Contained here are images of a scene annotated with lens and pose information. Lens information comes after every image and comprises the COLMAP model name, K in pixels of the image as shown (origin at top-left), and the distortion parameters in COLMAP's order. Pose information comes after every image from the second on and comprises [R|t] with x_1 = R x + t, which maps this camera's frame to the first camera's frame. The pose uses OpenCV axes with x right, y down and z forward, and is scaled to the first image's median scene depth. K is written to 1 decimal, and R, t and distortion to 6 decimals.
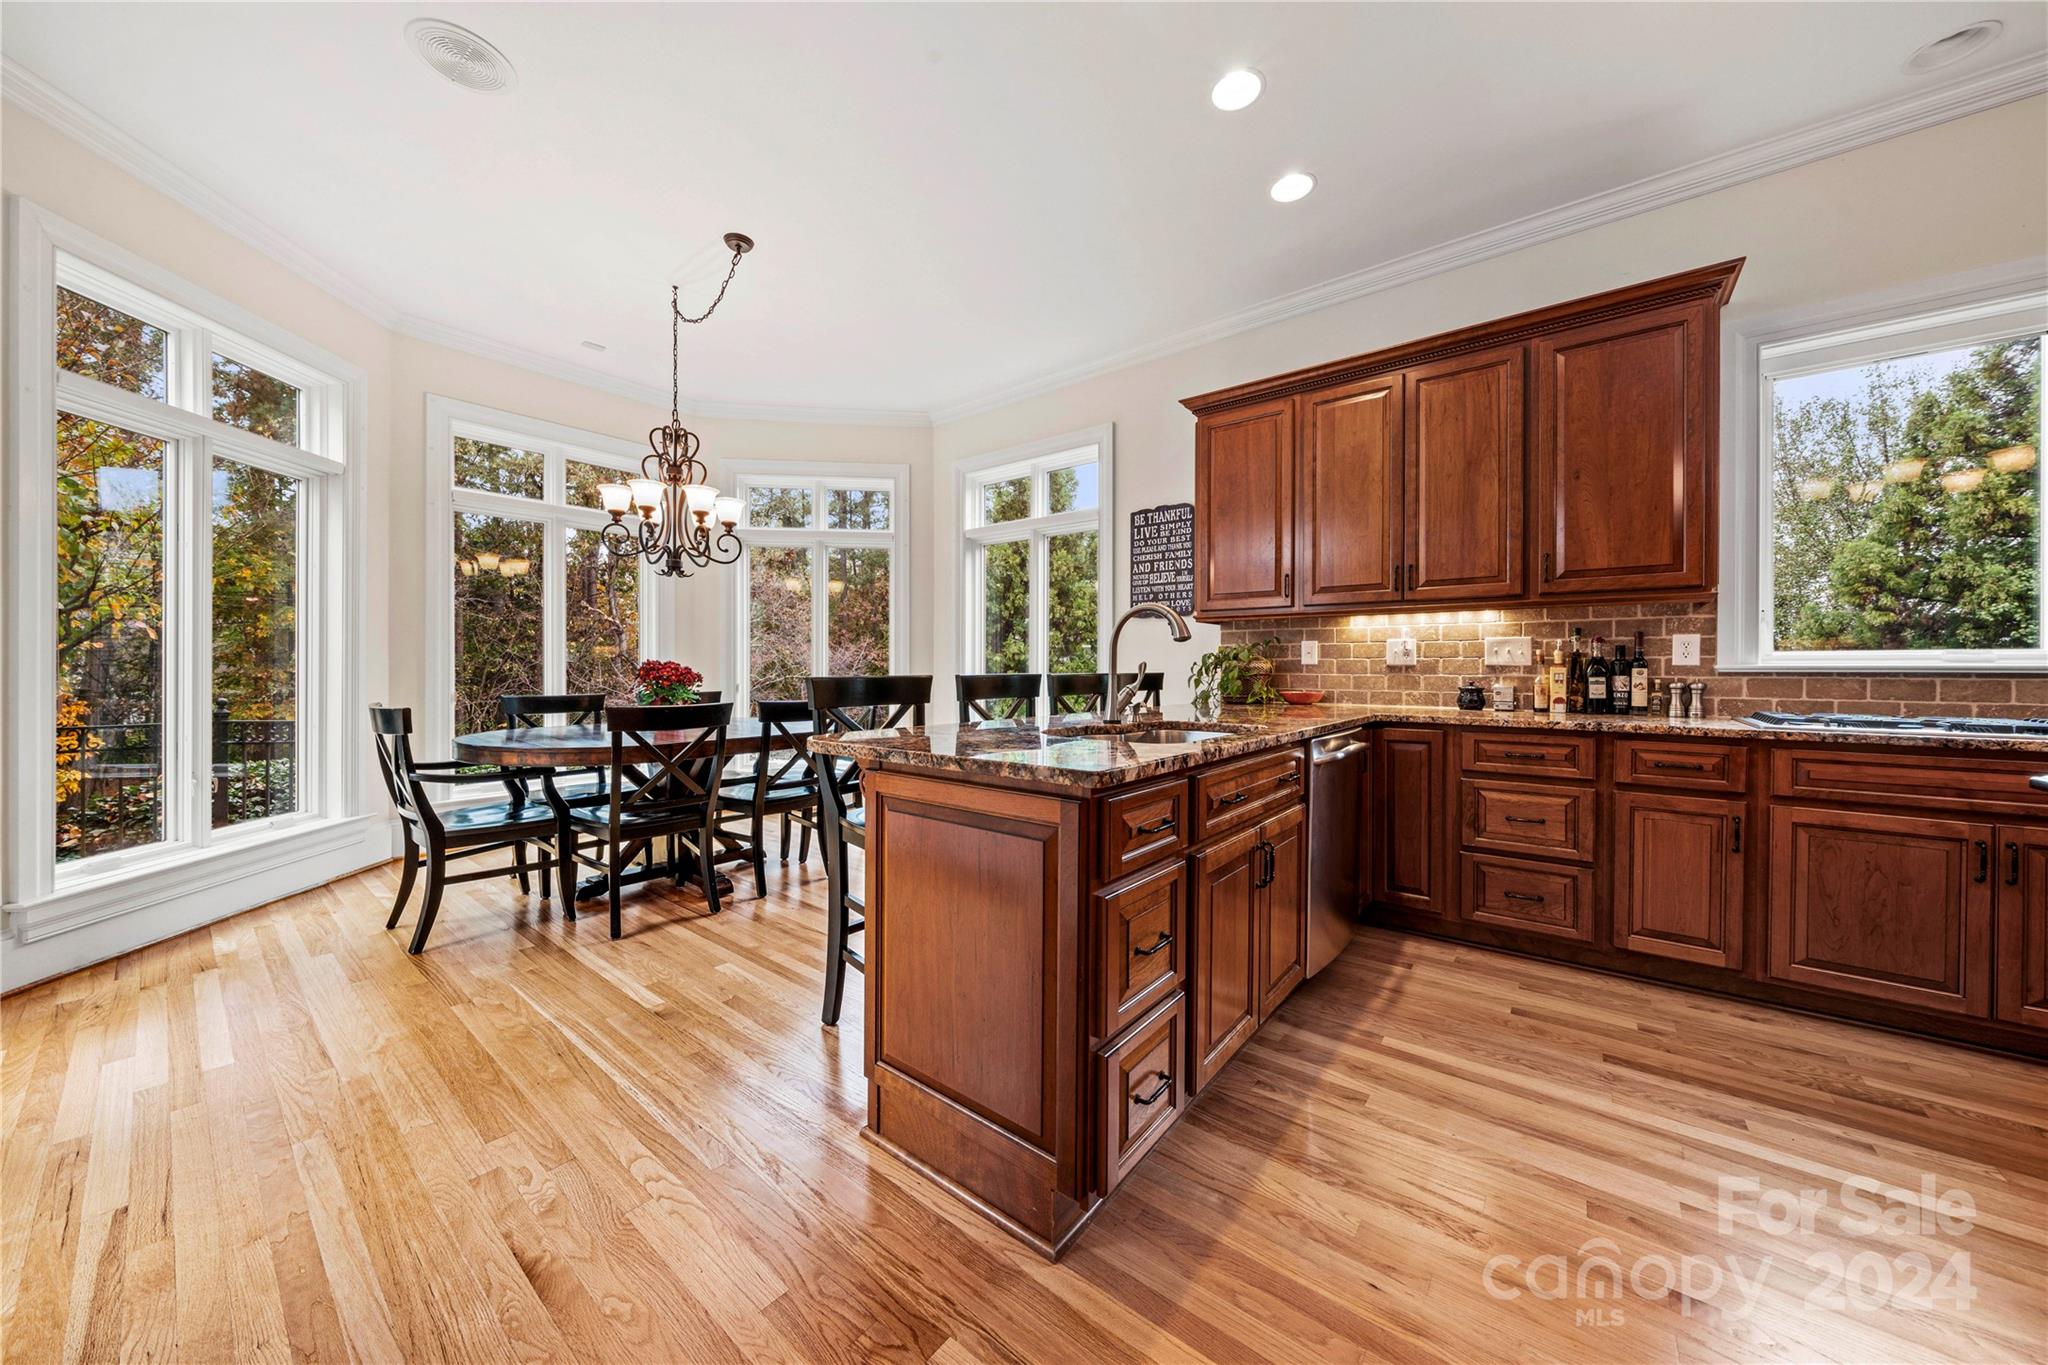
lens RADIAL K [[697.9, 0, 1020.2], [0, 697.9, 665.6], [0, 0, 1]] dist [-0.007378, -0.000079]
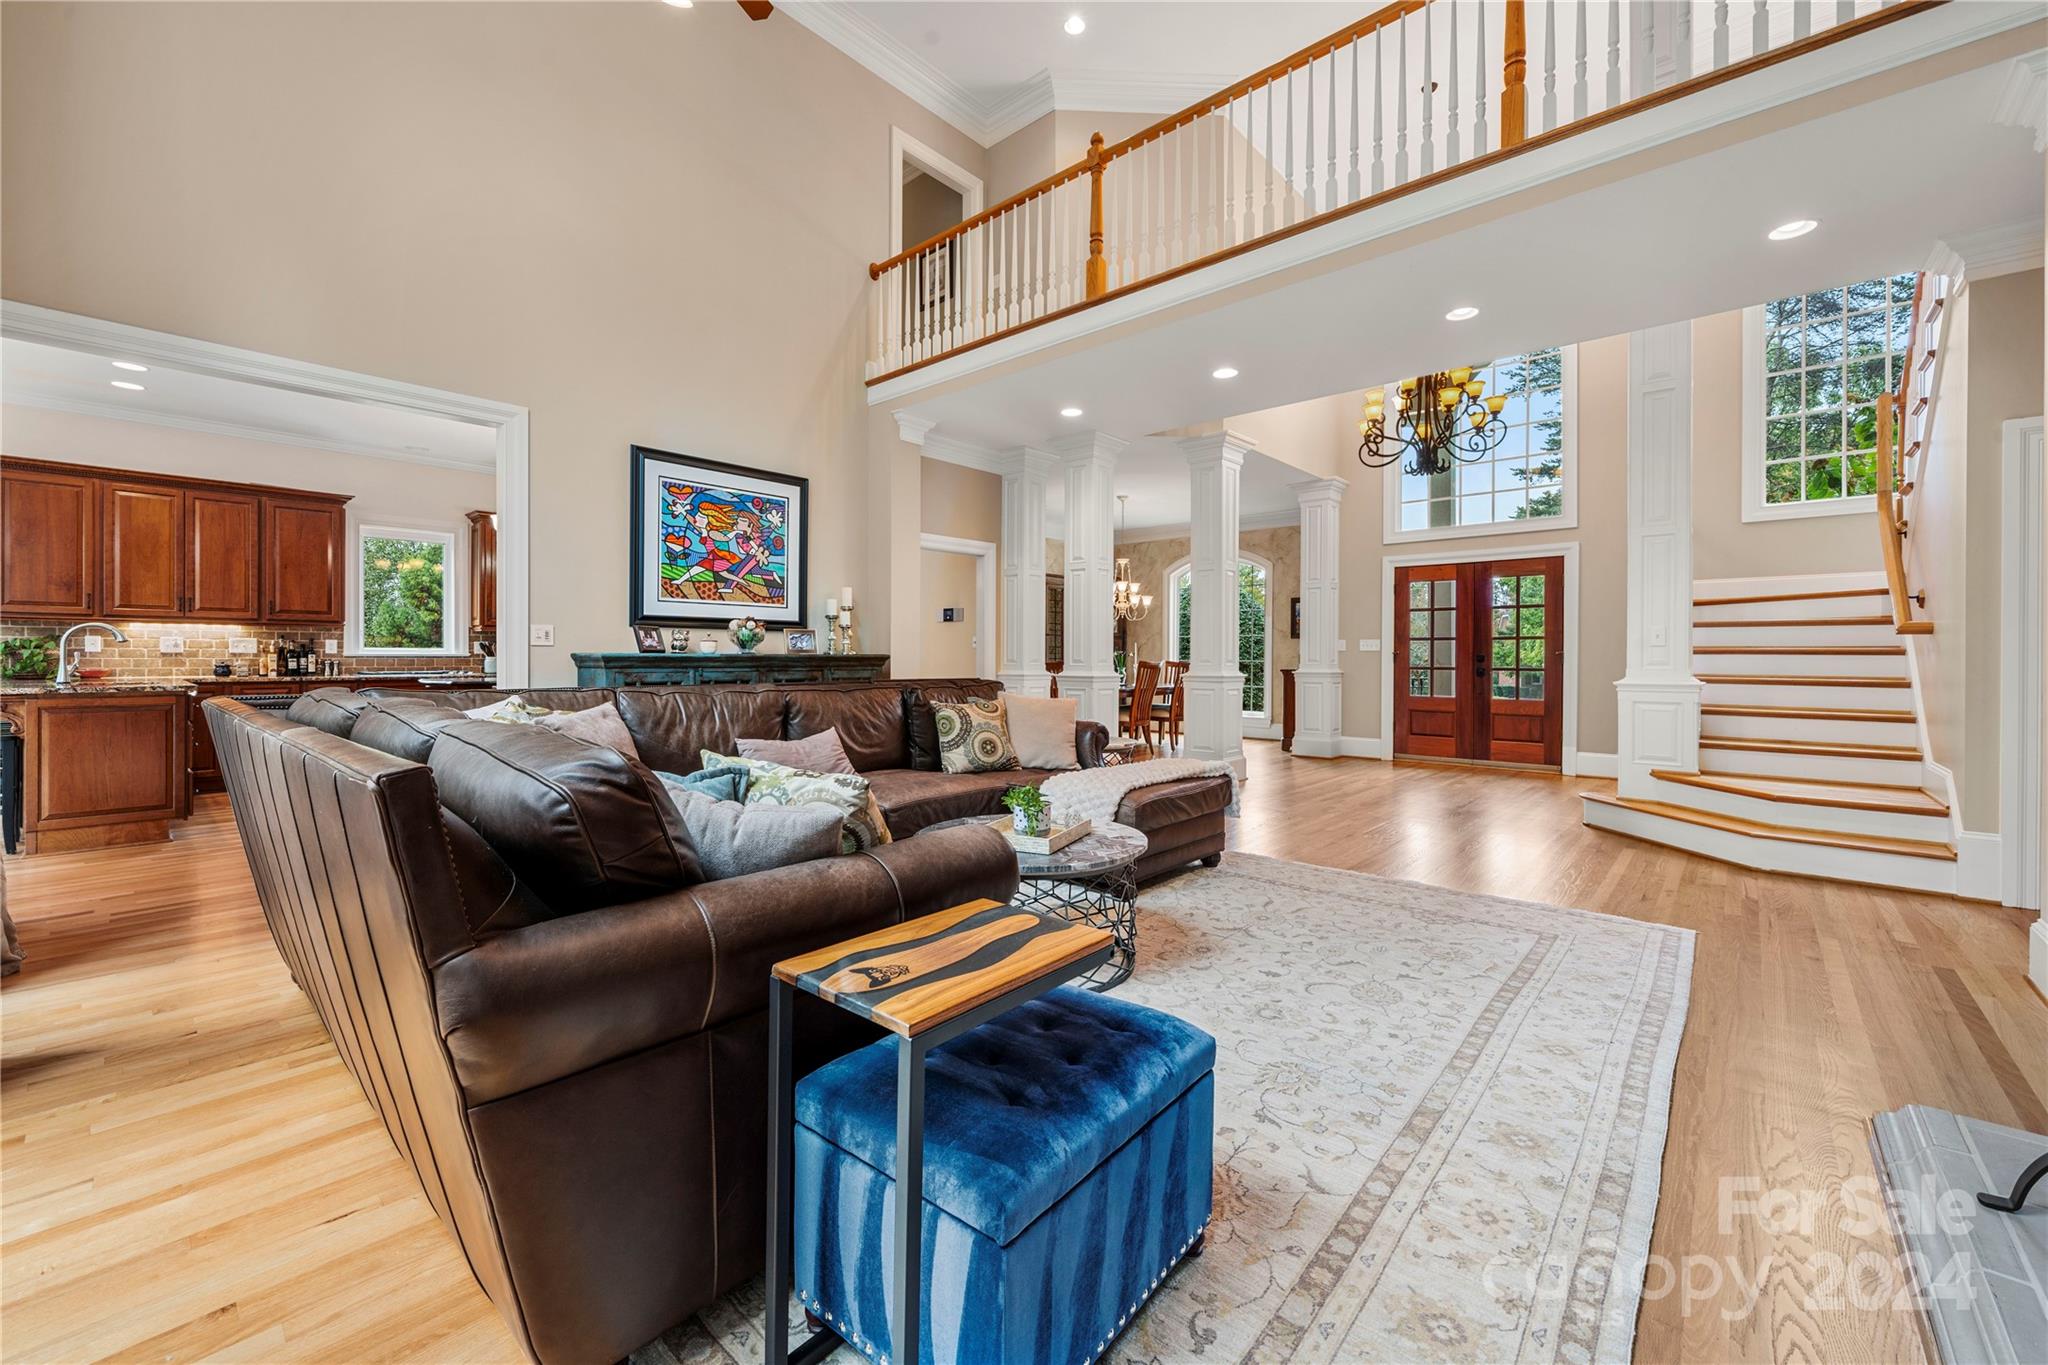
lens RADIAL K [[805.4, 0, 1012.7], [0, 805.4, 669.8], [0, 0, 1]] dist [-0.003054, -0.000469]
pose [[0.061177, -0.020742, 0.997911, -1.514012], [-0.006436, 0.999755, 0.021175, -0.015827], [-0.998106, -0.007718, 0.061029, -1.376633]]
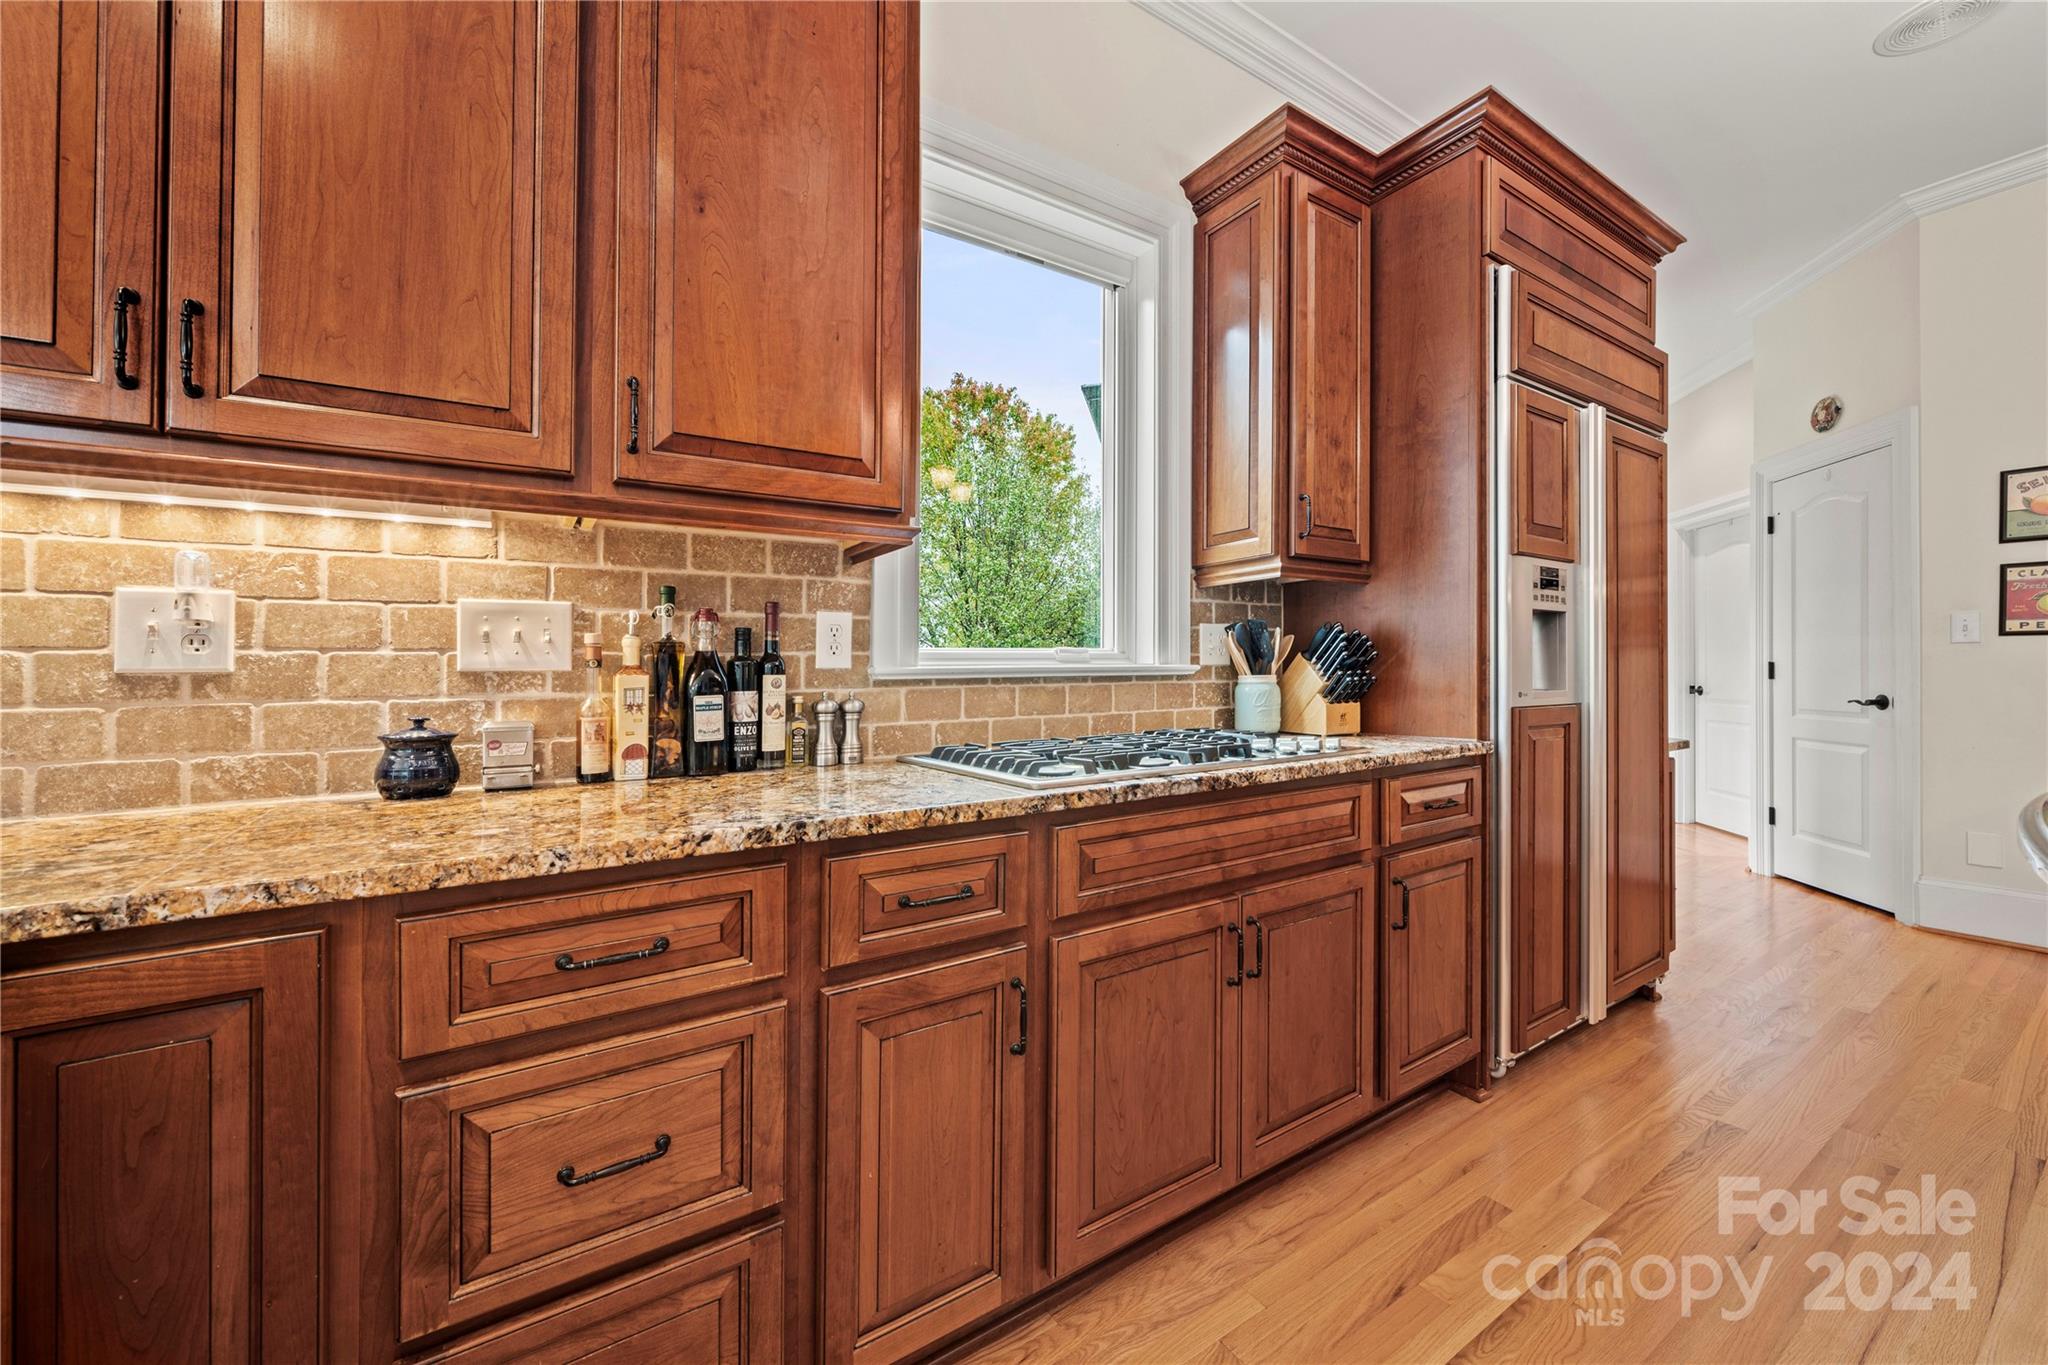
lens RADIAL K [[767.0, 0, 990.2], [0, 767.0, 659.7], [0, 0, 1]] dist [-0.000942, -0.000329]
pose [[0.321596, 0.013555, 0.946780, 0.410133], [0.012216, 0.999755, -0.018463, 0.004804], [-0.946798, 0.017504, 0.321351, 0.660593]]
